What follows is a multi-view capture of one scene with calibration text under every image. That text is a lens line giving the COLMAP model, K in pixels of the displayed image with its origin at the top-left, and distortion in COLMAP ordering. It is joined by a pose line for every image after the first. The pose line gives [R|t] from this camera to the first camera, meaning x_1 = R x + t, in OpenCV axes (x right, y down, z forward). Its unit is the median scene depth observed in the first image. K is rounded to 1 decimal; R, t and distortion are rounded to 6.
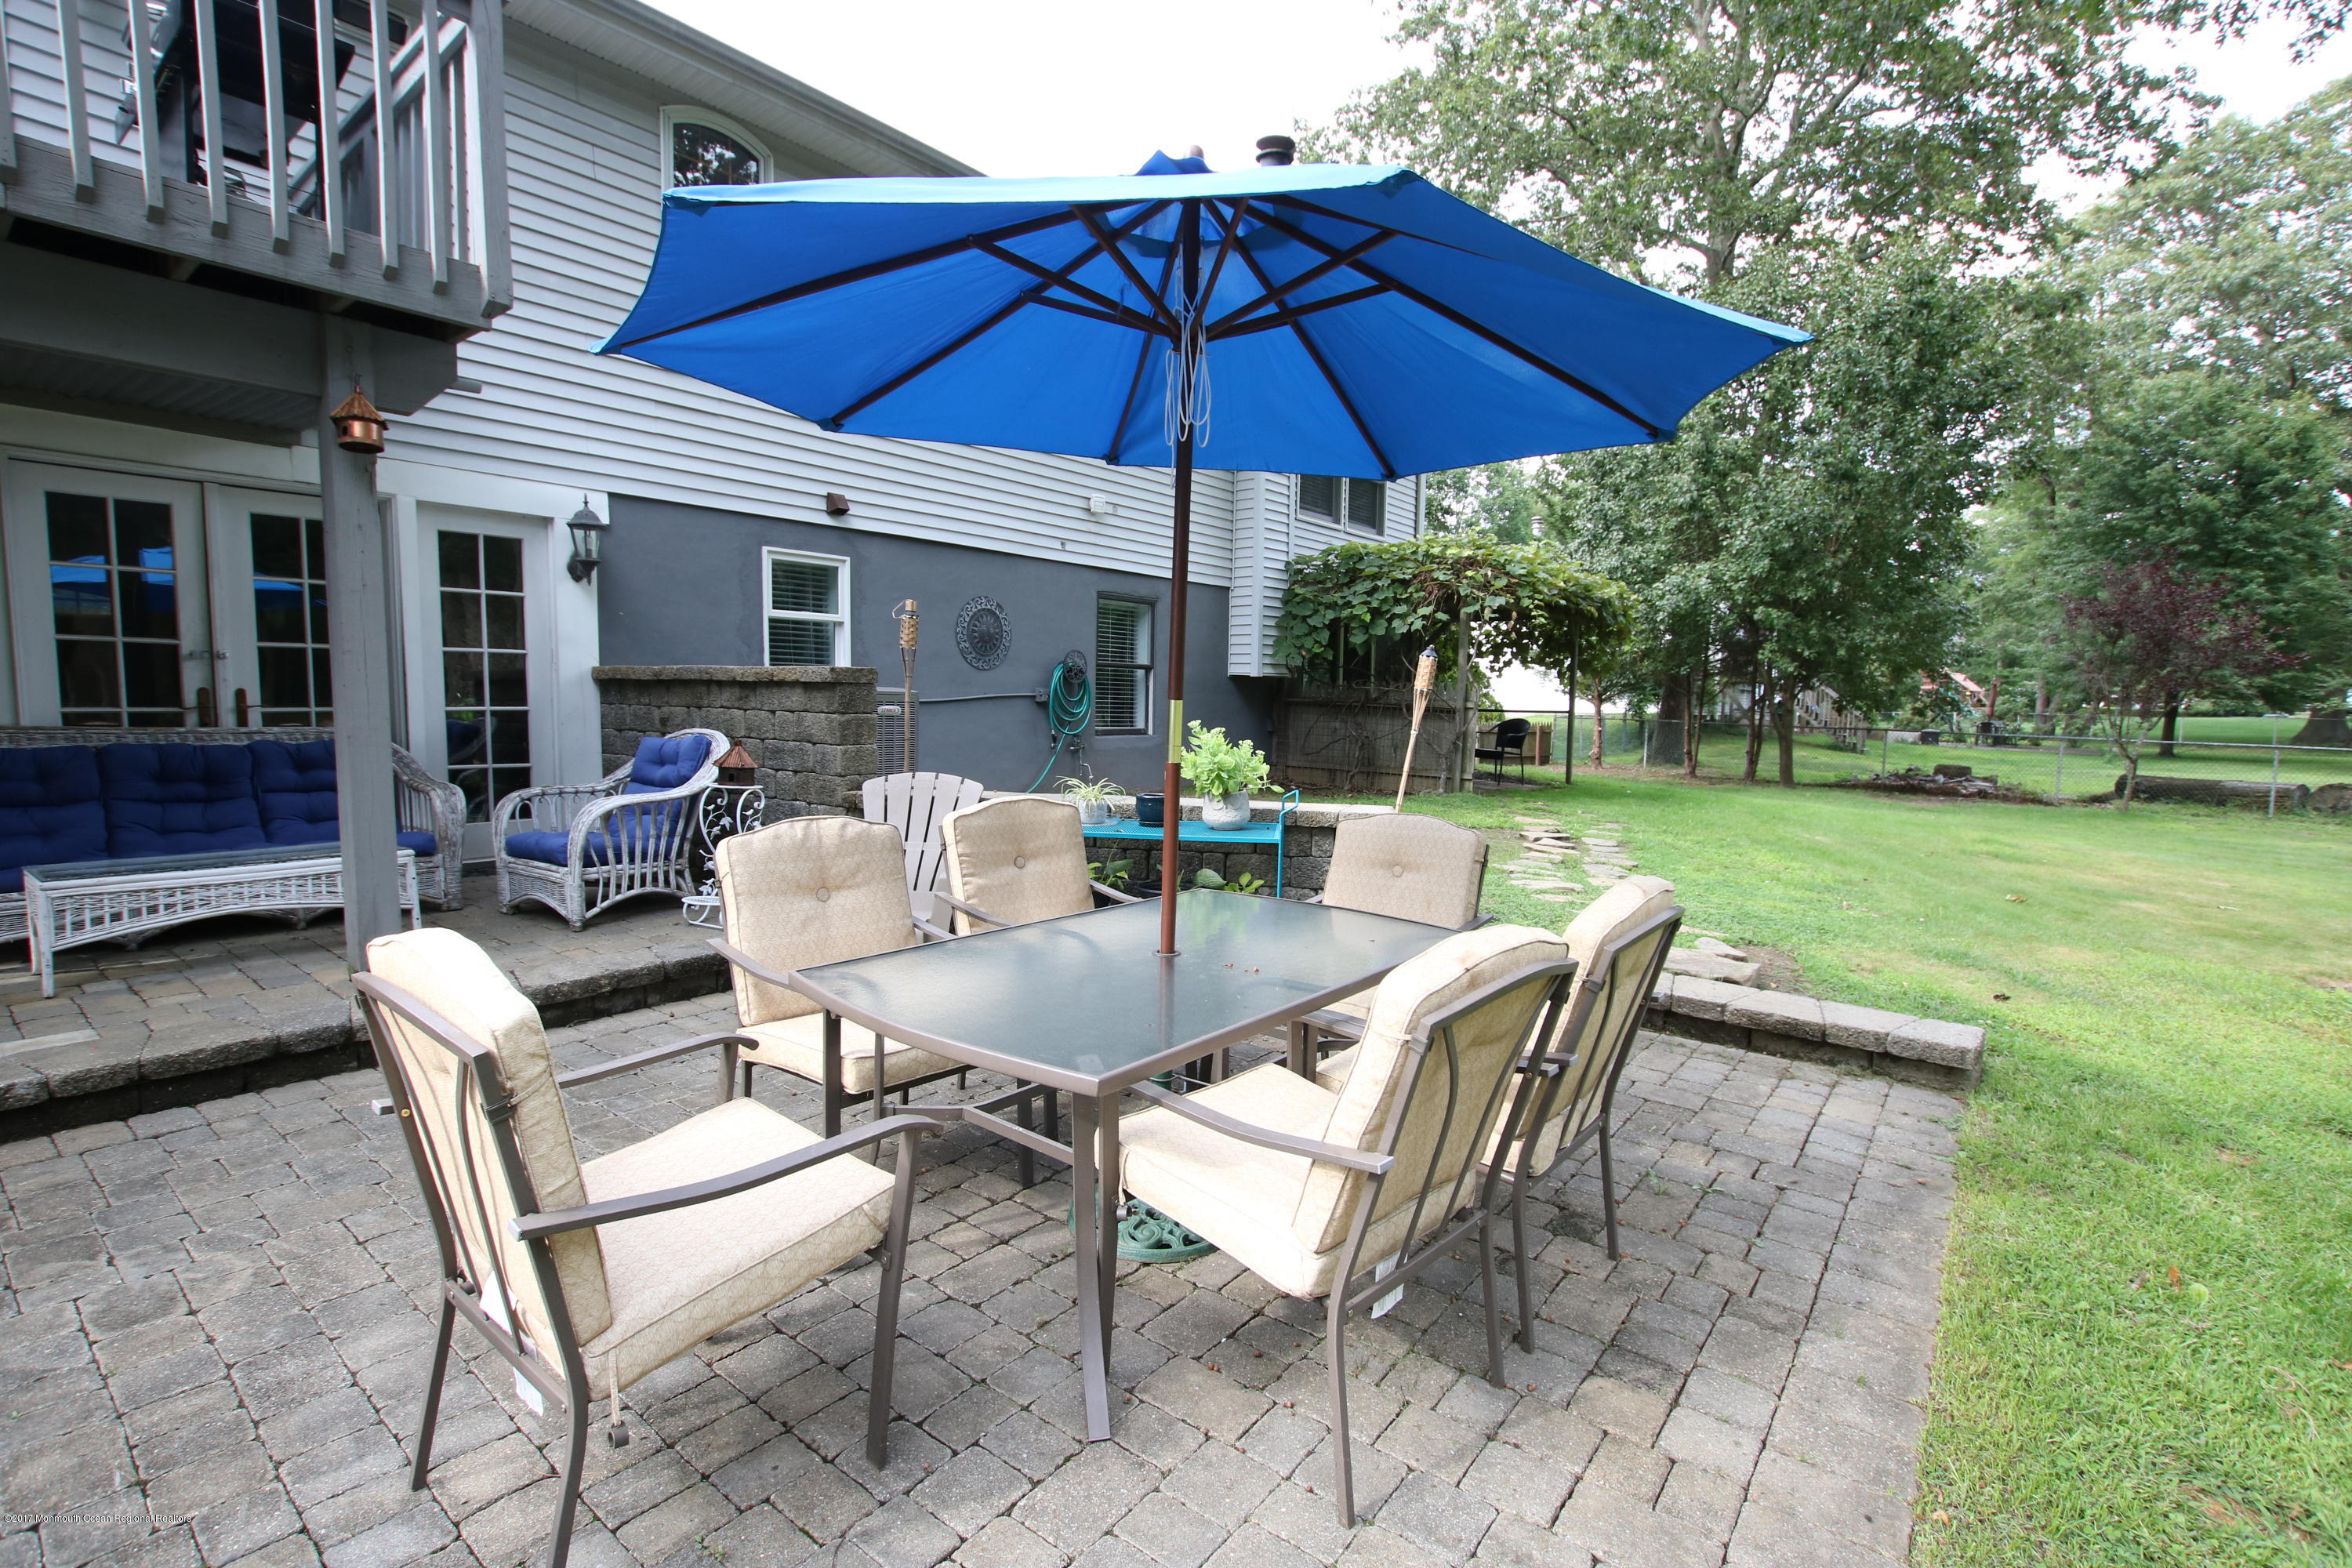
lens RADIAL K [[1076.1, 0, 1172.8], [0, 1076.1, 795.9], [0, 0, 1]] dist [-0.033632, 0.000262]
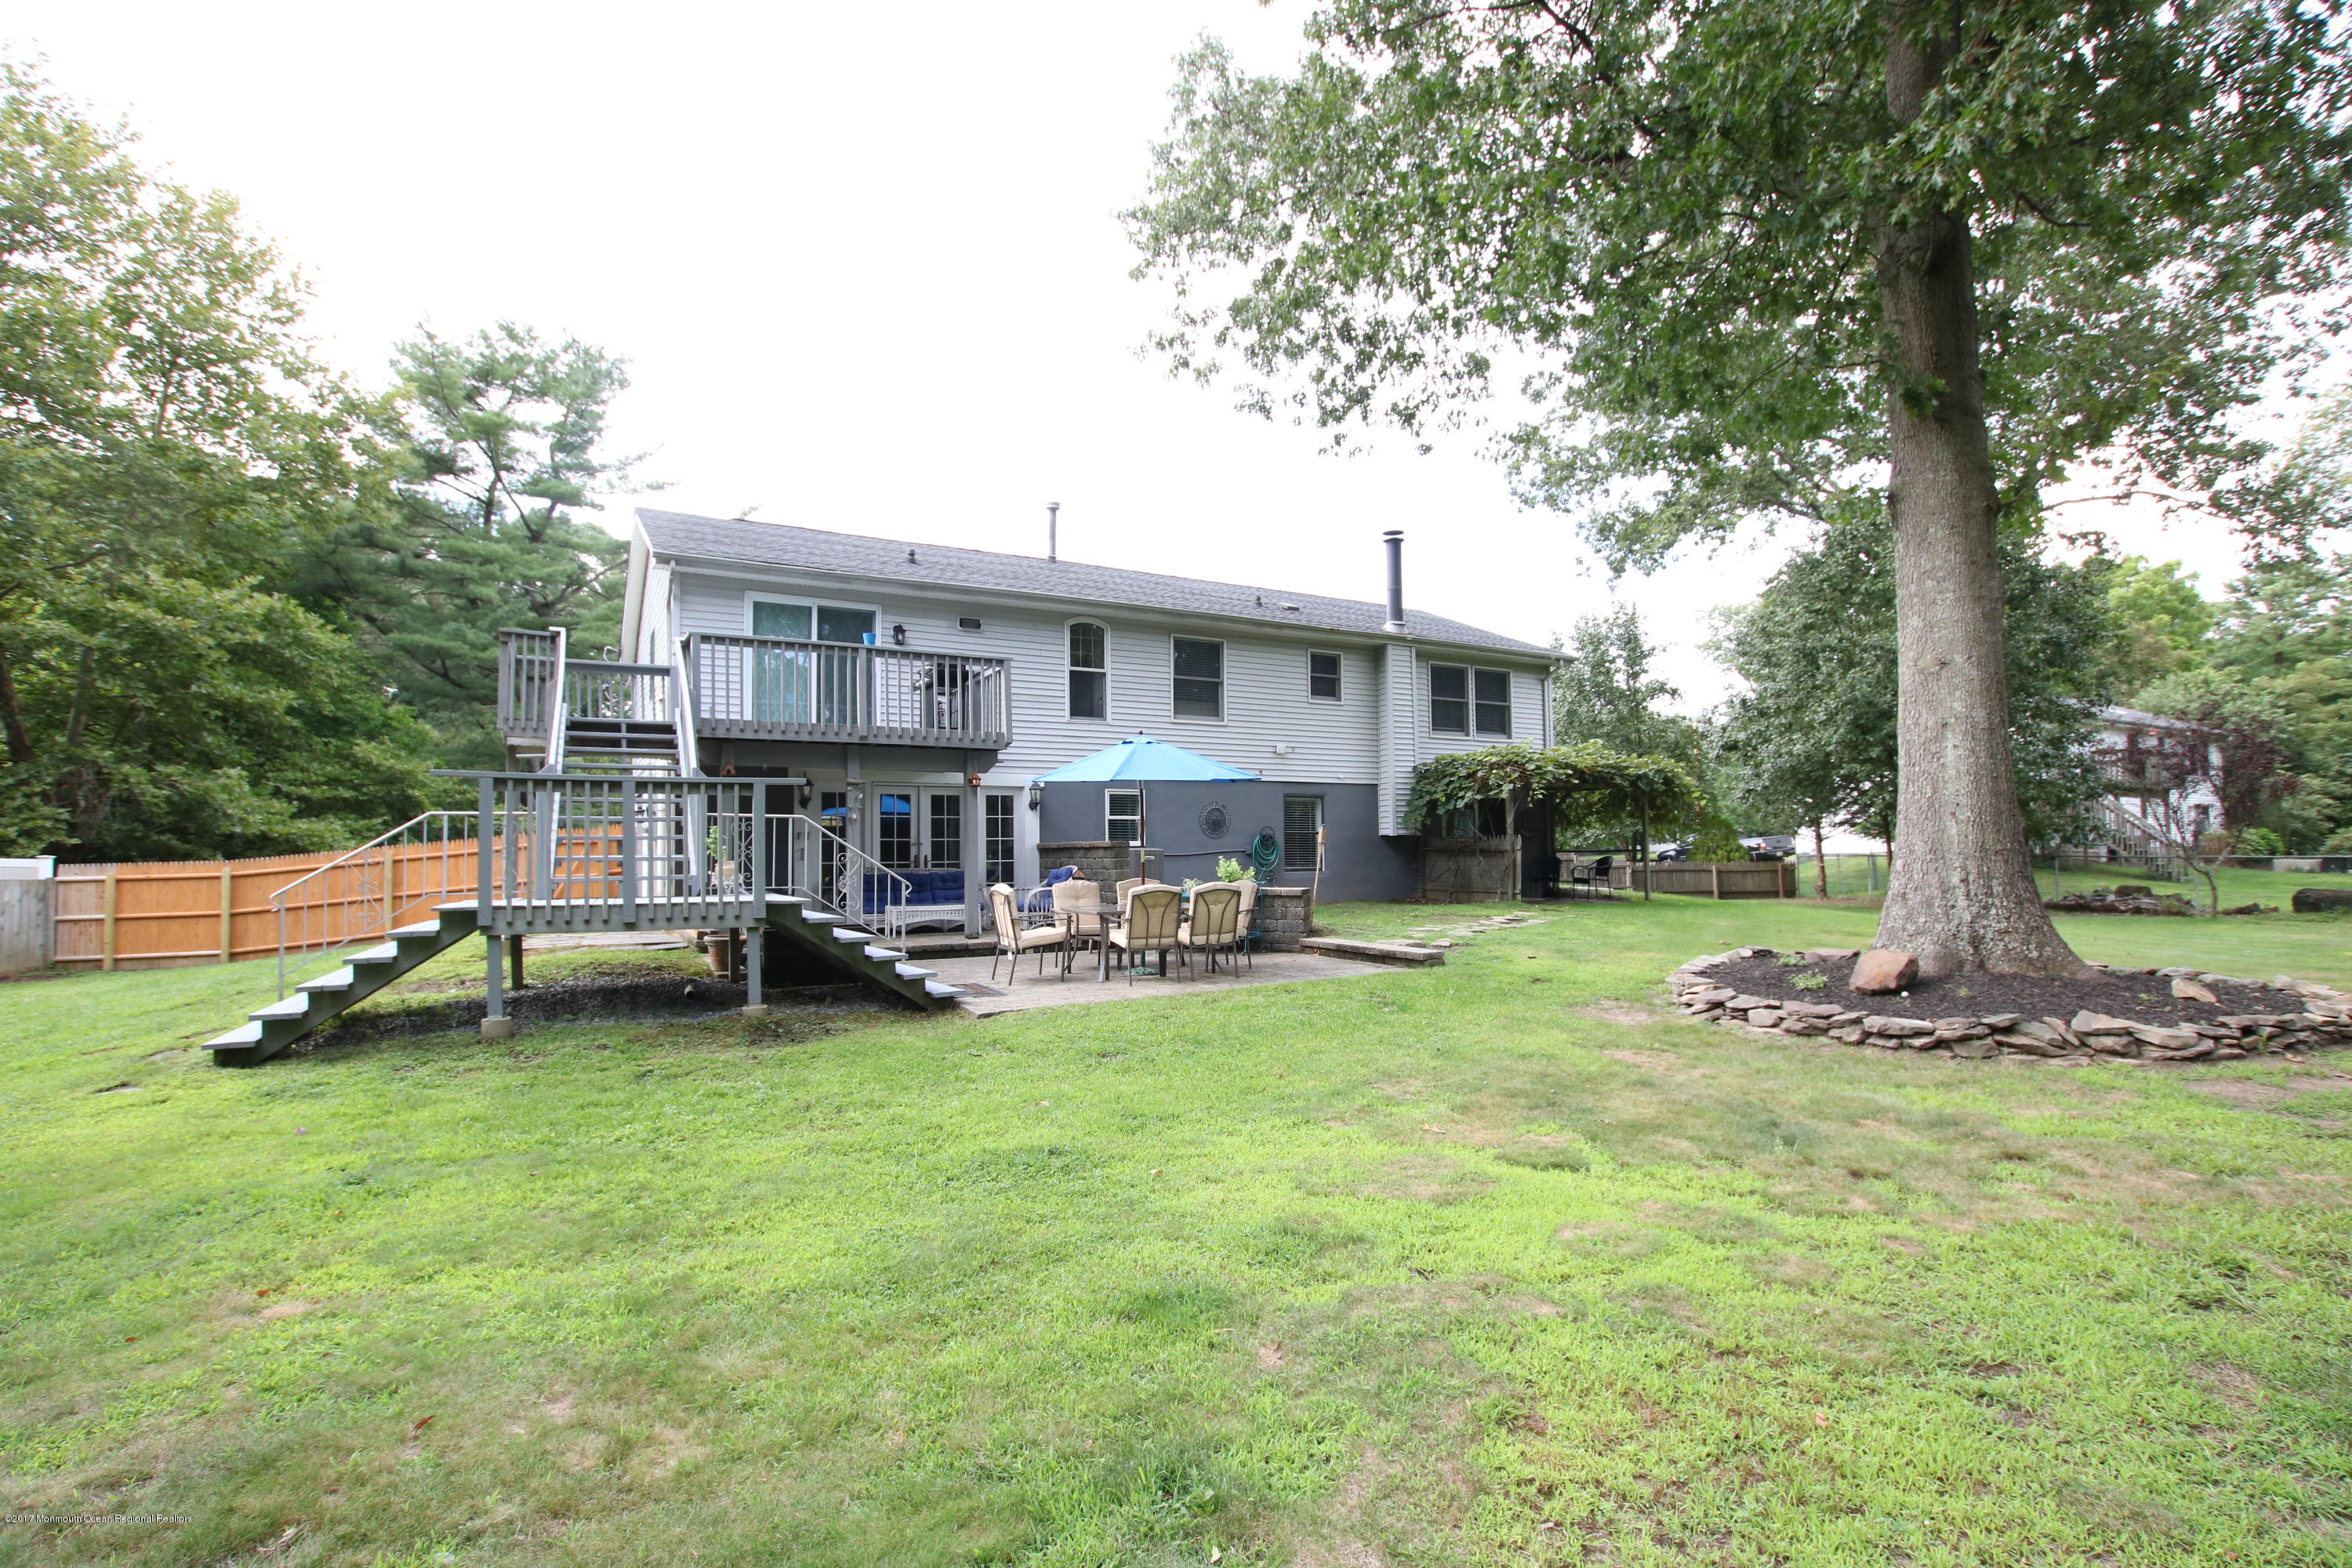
lens RADIAL K [[1076.1, 0, 1178.2], [0, 1076.1, 792.5], [0, 0, 1]] dist [-0.033632, 0.000262]
pose [[0.924474, -0.052913, -0.377556, 0.402766], [-0.005660, 0.988308, -0.152368, 0.079915], [0.381204, 0.142997, 0.913365, -0.668873]]
